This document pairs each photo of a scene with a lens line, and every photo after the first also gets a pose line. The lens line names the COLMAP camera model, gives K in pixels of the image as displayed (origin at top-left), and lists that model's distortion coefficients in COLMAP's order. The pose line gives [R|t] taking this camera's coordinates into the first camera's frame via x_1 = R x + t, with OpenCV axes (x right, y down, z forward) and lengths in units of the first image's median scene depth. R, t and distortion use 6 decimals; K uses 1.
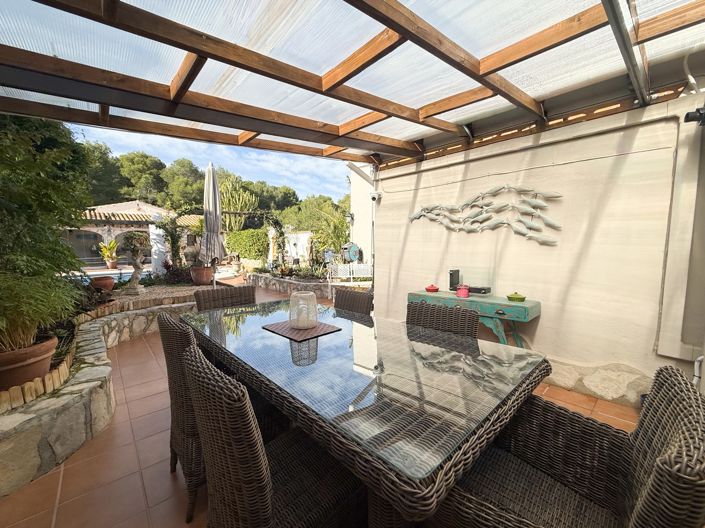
lens RADIAL K [[280.7, 0, 350.8], [0, 280.7, 264.4], [0, 0, 1]] dist [0.000027, 0.000466]
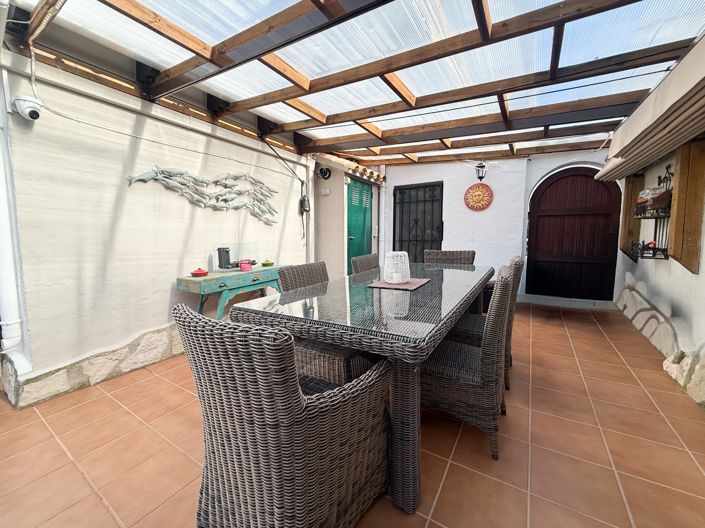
lens RADIAL K [[280.7, 0, 350.8], [0, 280.7, 264.4], [0, 0, 1]] dist [0.000027, 0.000466]
pose [[-0.247628, -0.088494, 0.964805, -0.658354], [0.082325, 0.990296, 0.111962, 0.004427], [-0.965351, 0.107153, -0.237940, 0.790403]]
